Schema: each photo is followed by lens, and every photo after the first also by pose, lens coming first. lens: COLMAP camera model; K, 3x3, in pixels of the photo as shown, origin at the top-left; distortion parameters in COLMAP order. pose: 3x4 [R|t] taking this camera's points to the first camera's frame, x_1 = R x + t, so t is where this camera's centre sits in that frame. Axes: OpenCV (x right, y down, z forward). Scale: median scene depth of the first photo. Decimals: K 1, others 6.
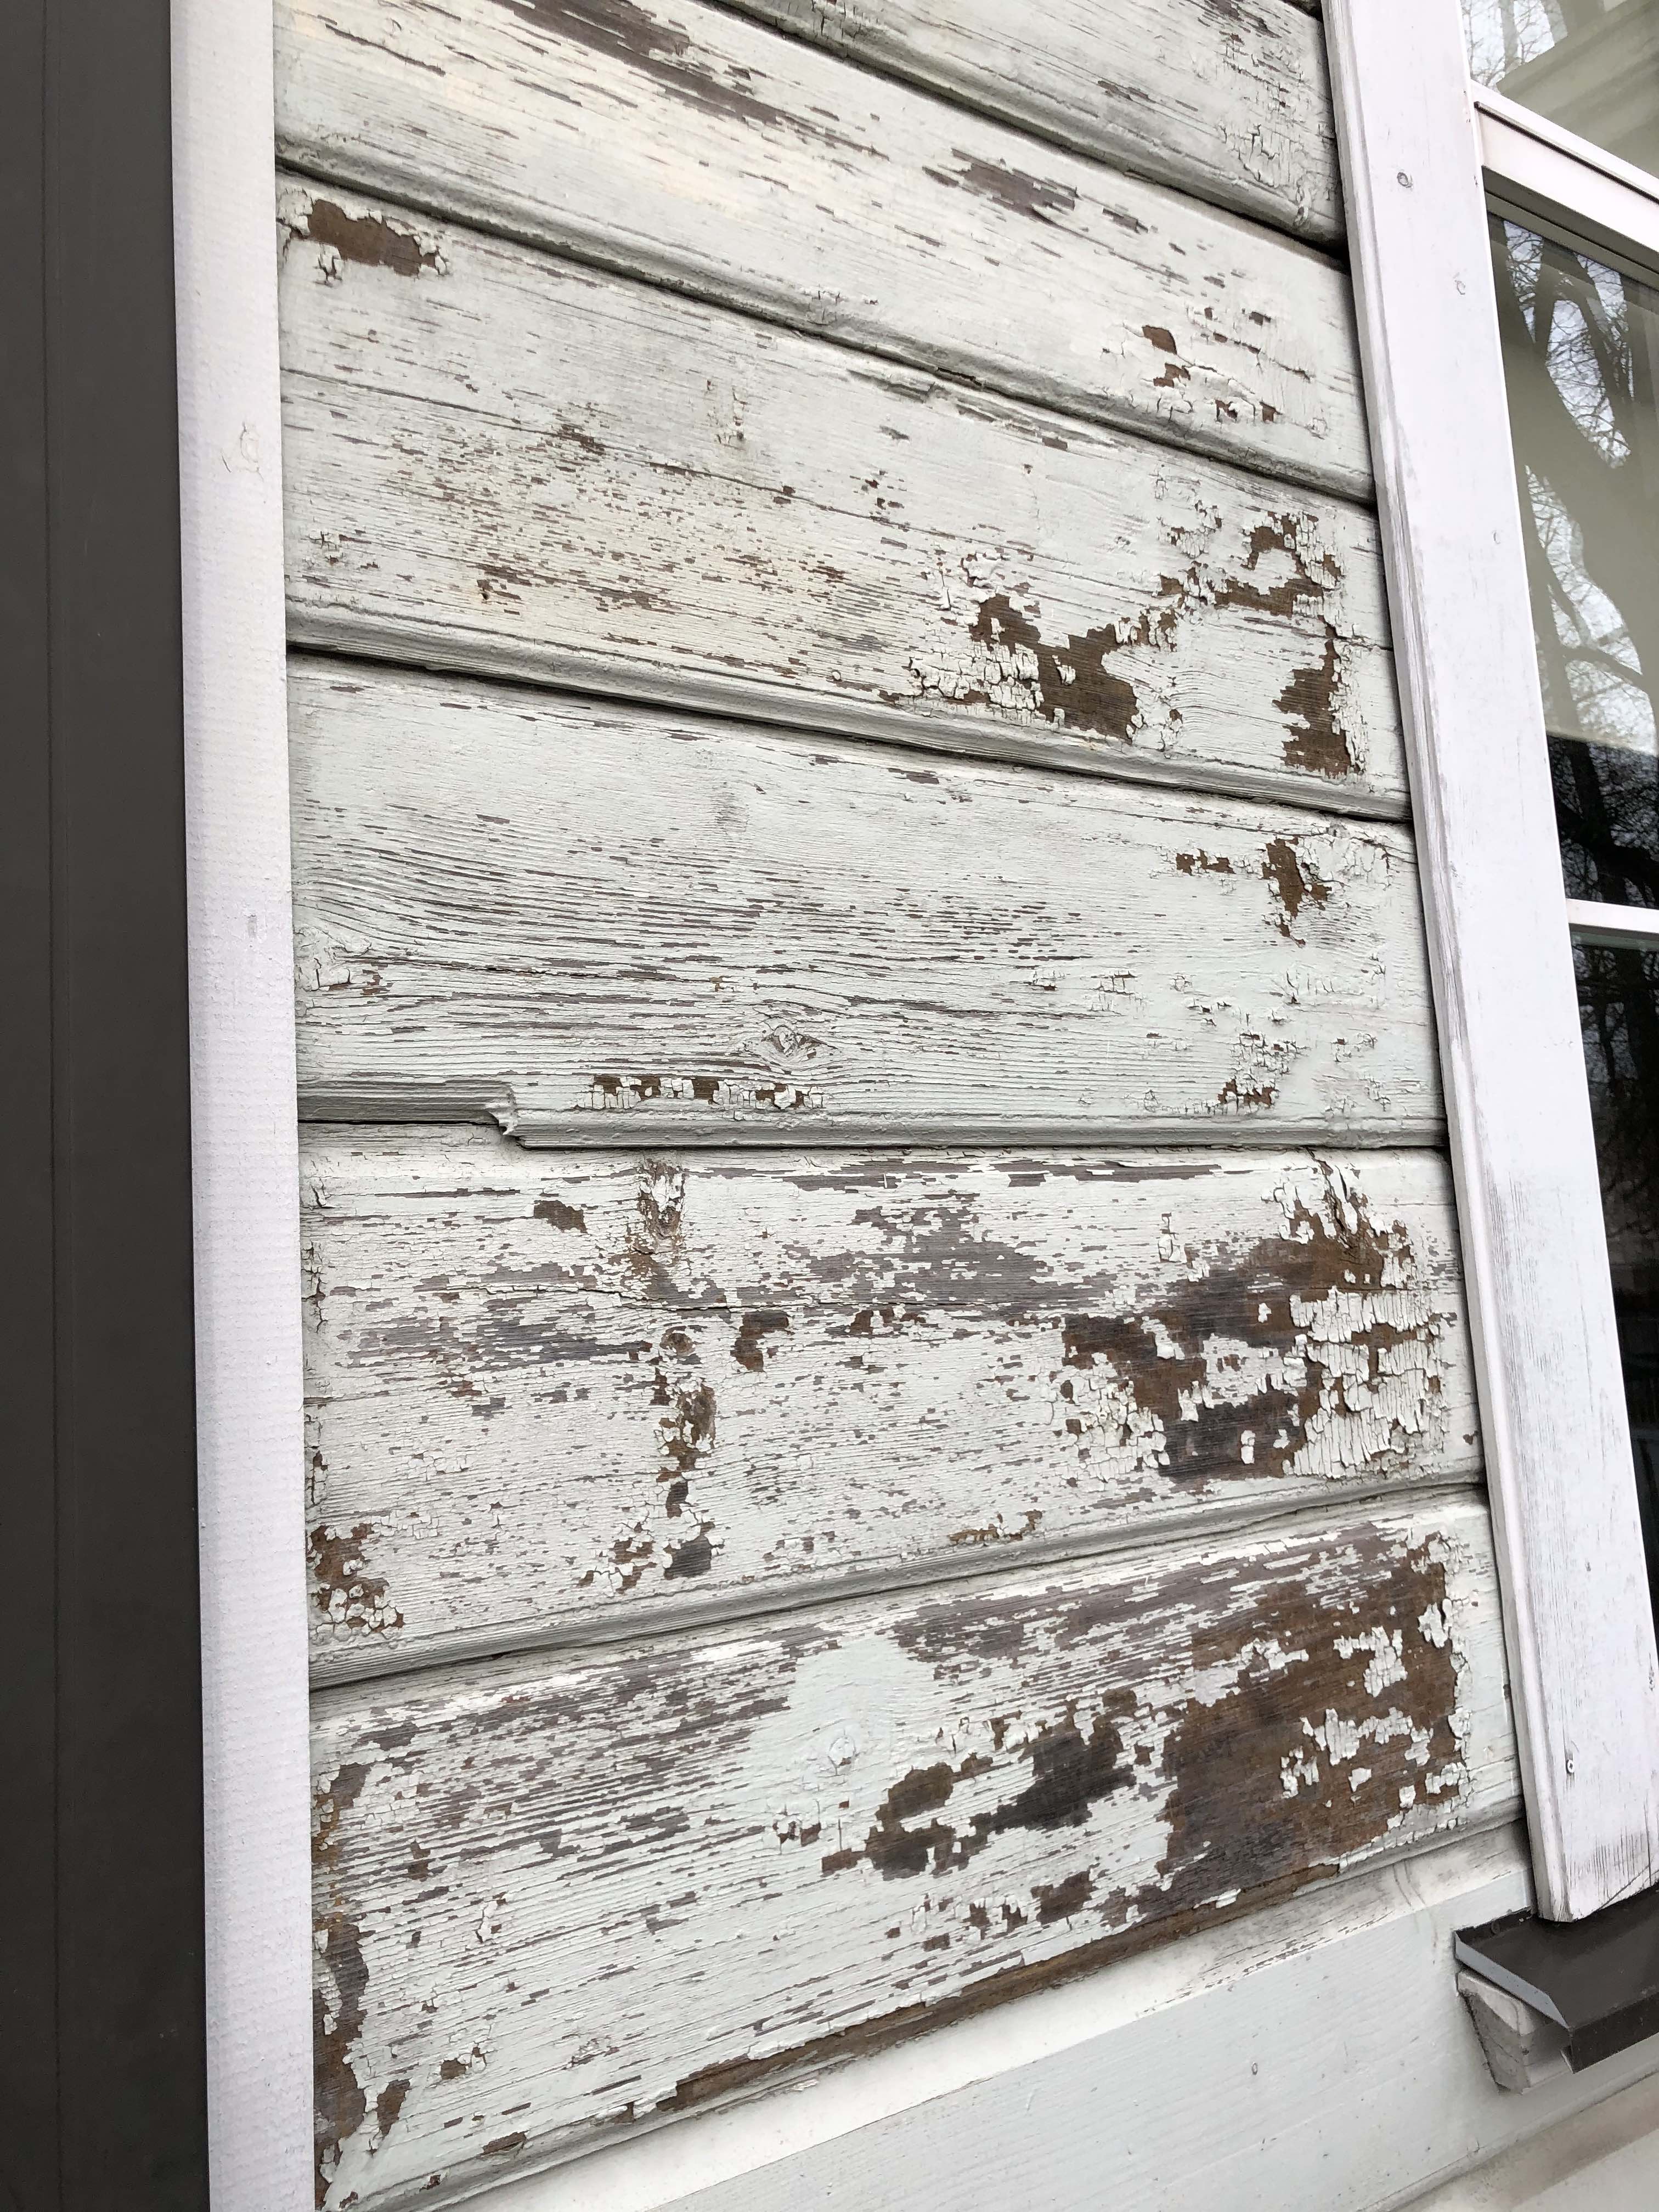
lens RADIAL K [[1790.7, 0, 826.2], [0, 1790.7, 1103.8], [0, 0, 1]] dist [0.035158, -0.001657]
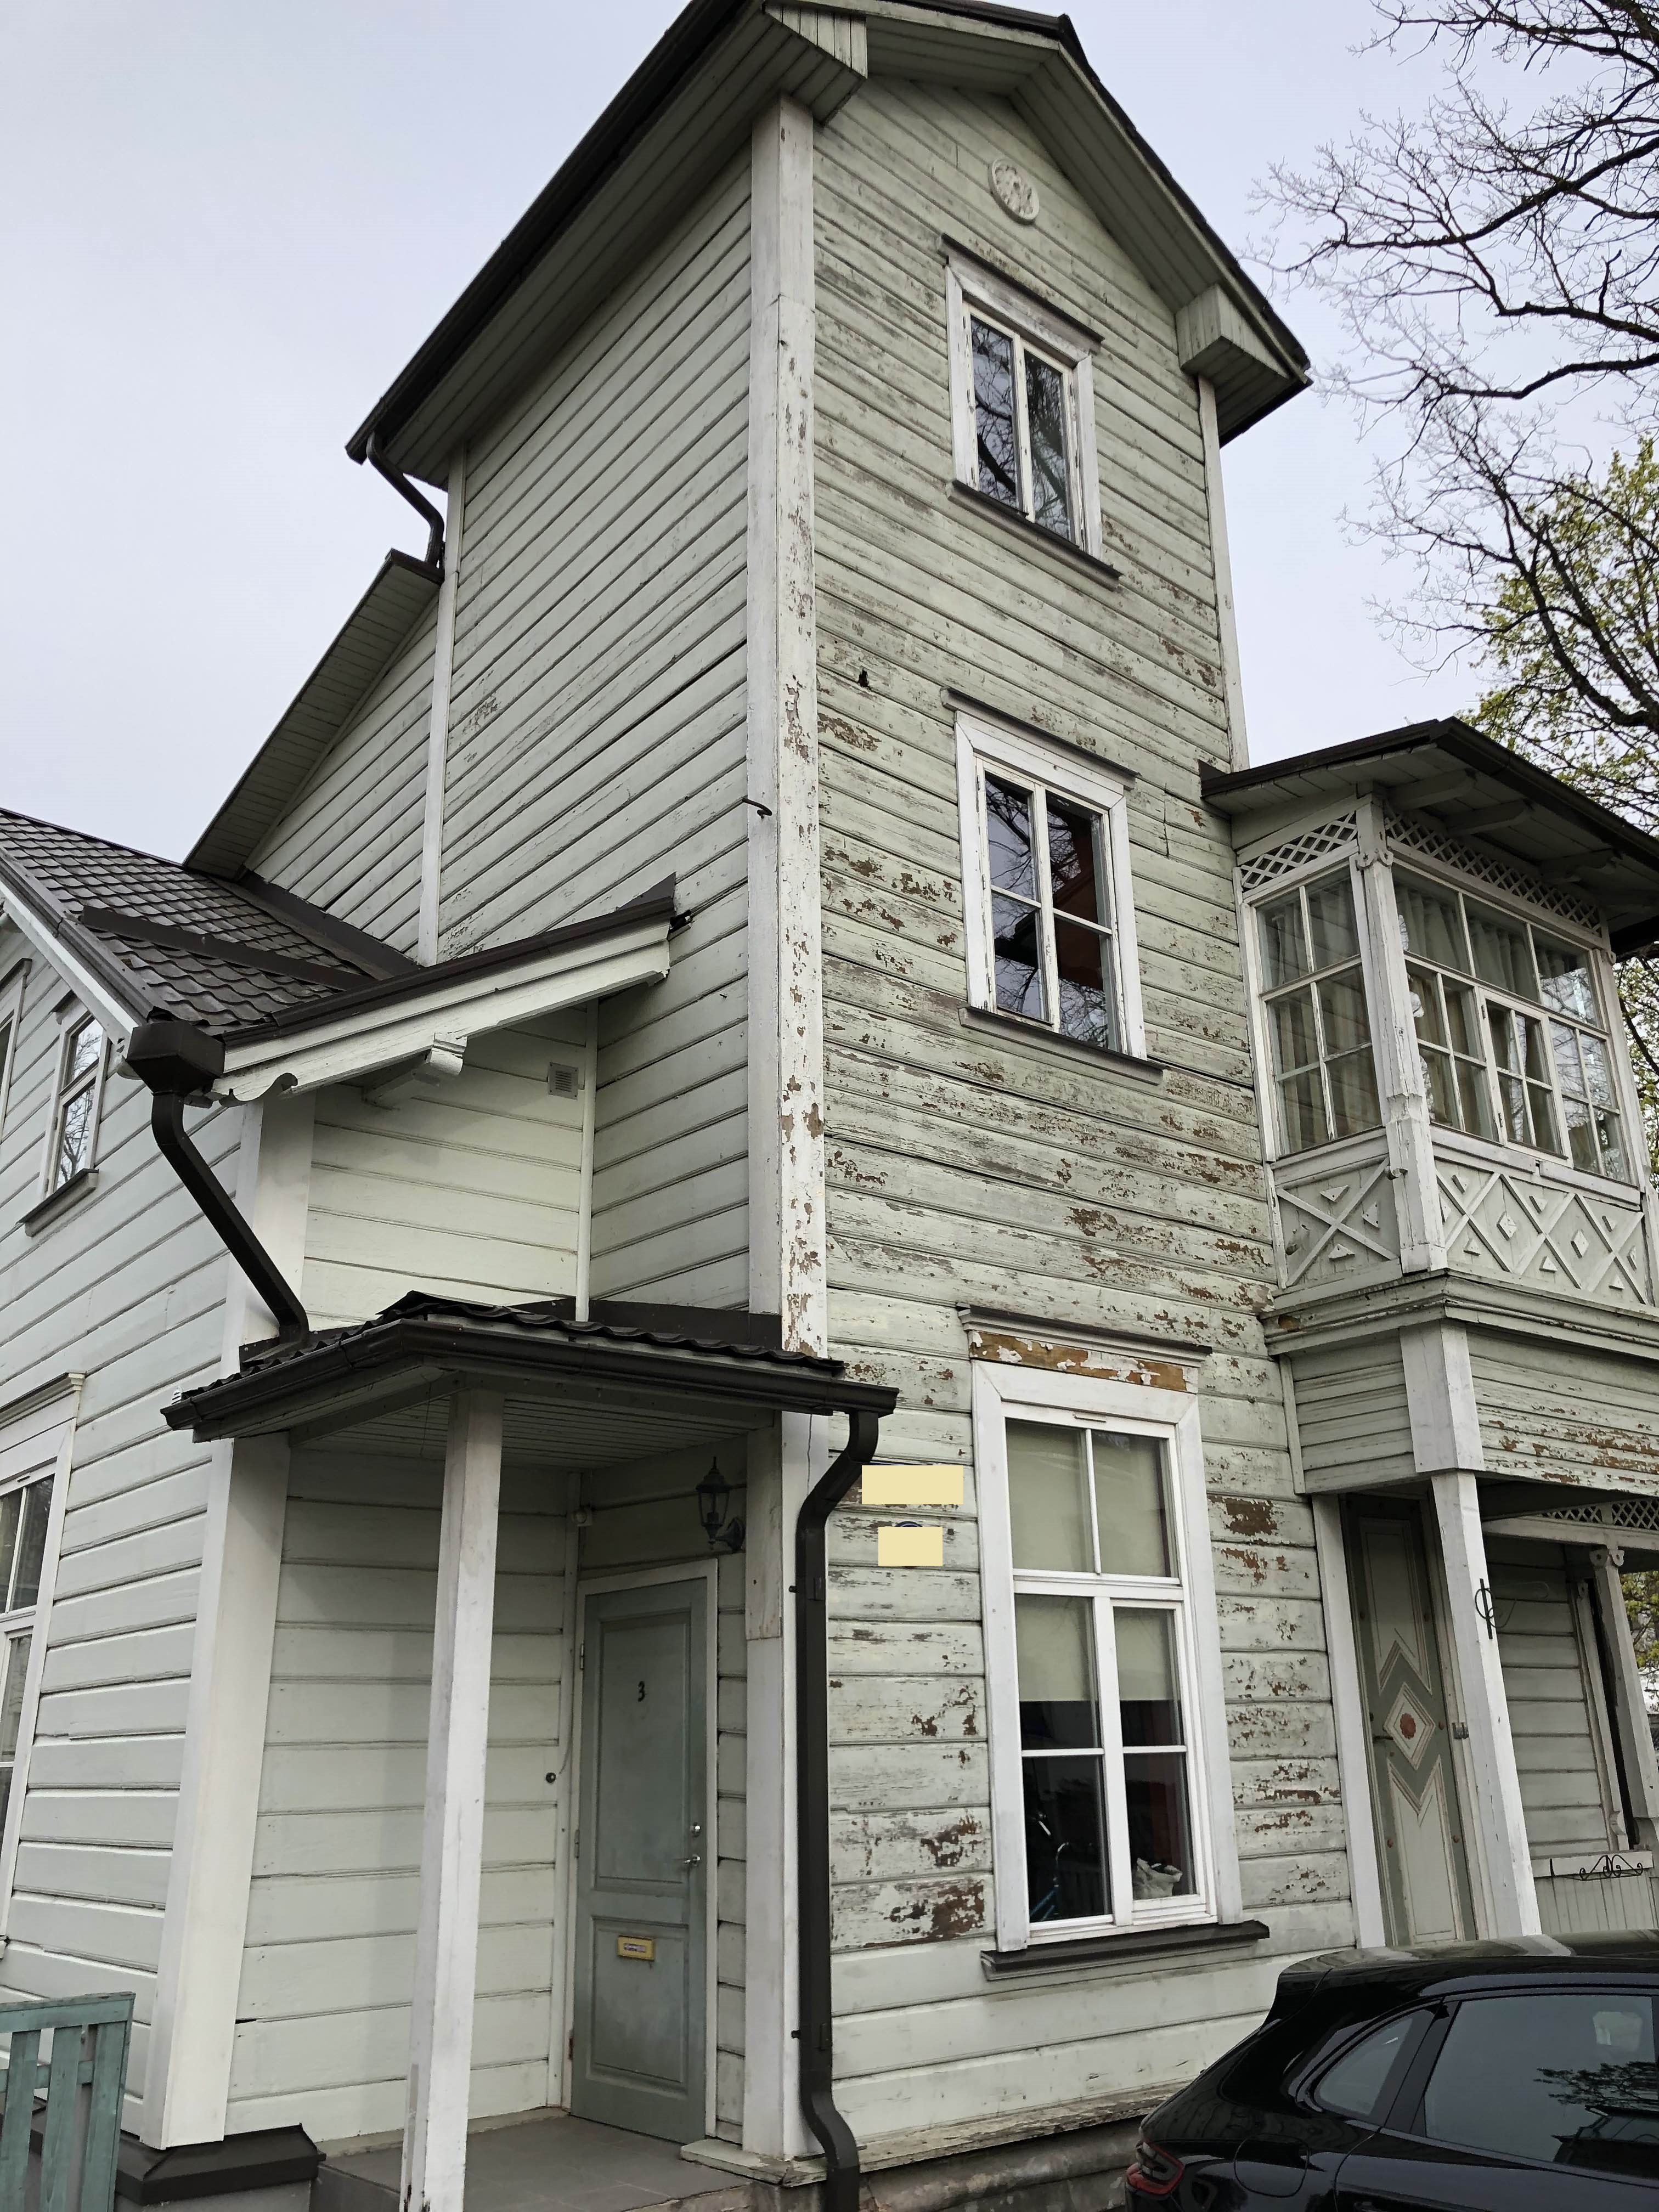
lens RADIAL K [[1790.7, 0, 832.2], [0, 1790.7, 1110.4], [0, 0, 1]] dist [0.035158, -0.001657]
pose [[0.996015, 0.072519, 0.051912, -0.671274], [-0.060312, 0.976493, -0.206939, -1.019612], [-0.065698, 0.202984, 0.976976, -5.523770]]
